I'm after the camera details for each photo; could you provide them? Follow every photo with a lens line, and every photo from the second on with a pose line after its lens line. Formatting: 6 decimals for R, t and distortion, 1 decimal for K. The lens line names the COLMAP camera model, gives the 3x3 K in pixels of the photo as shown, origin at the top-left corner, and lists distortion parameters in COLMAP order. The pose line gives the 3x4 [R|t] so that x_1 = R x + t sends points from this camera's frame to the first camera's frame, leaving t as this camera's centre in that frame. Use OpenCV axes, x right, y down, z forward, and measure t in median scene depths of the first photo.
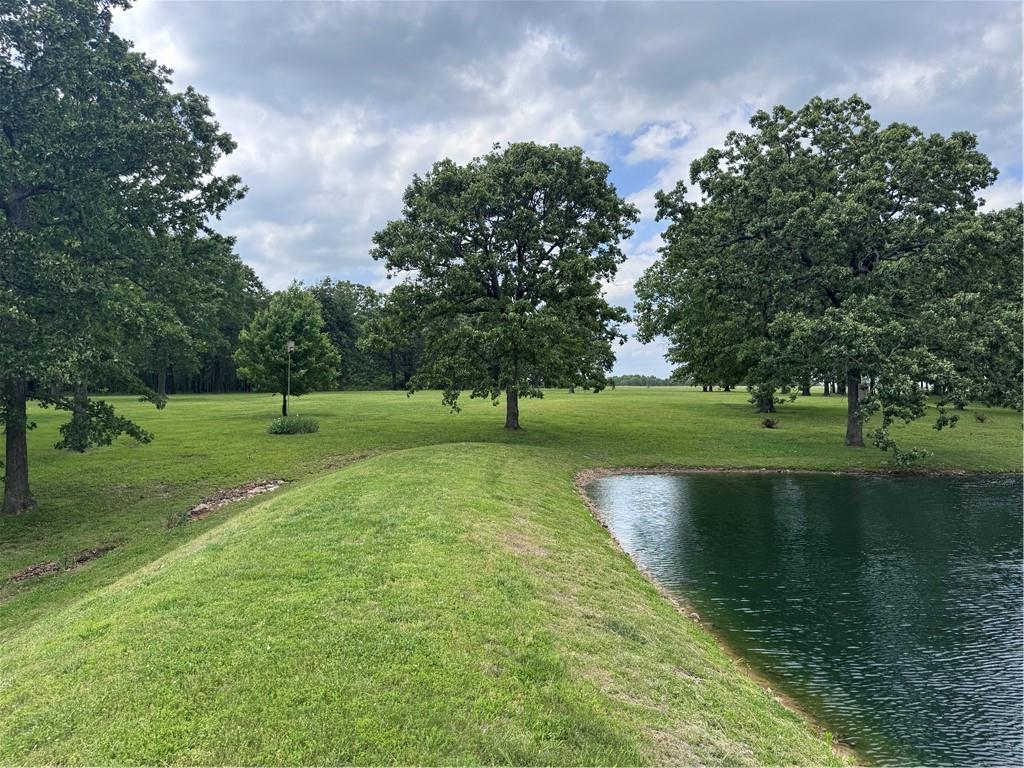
lens RADIAL K [[712.0, 0, 511.5], [0, 712.0, 385.0], [0, 0, 1]] dist [0.047075, -0.068012]
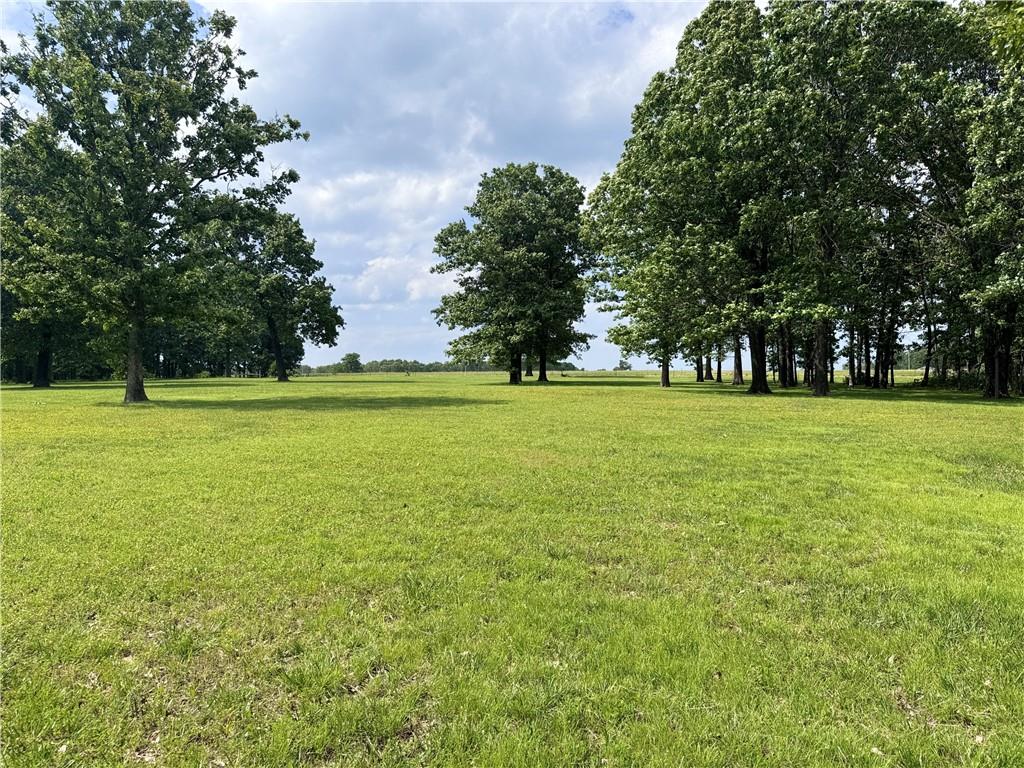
lens RADIAL K [[712.0, 0, 511.6], [0, 712.0, 382.3], [0, 0, 1]] dist [0.047075, -0.068012]
pose [[0.946561, -0.010852, 0.322342, 0.137284], [0.005750, 0.999843, 0.016777, -0.000622], [-0.322473, -0.014027, 0.946475, 0.669895]]
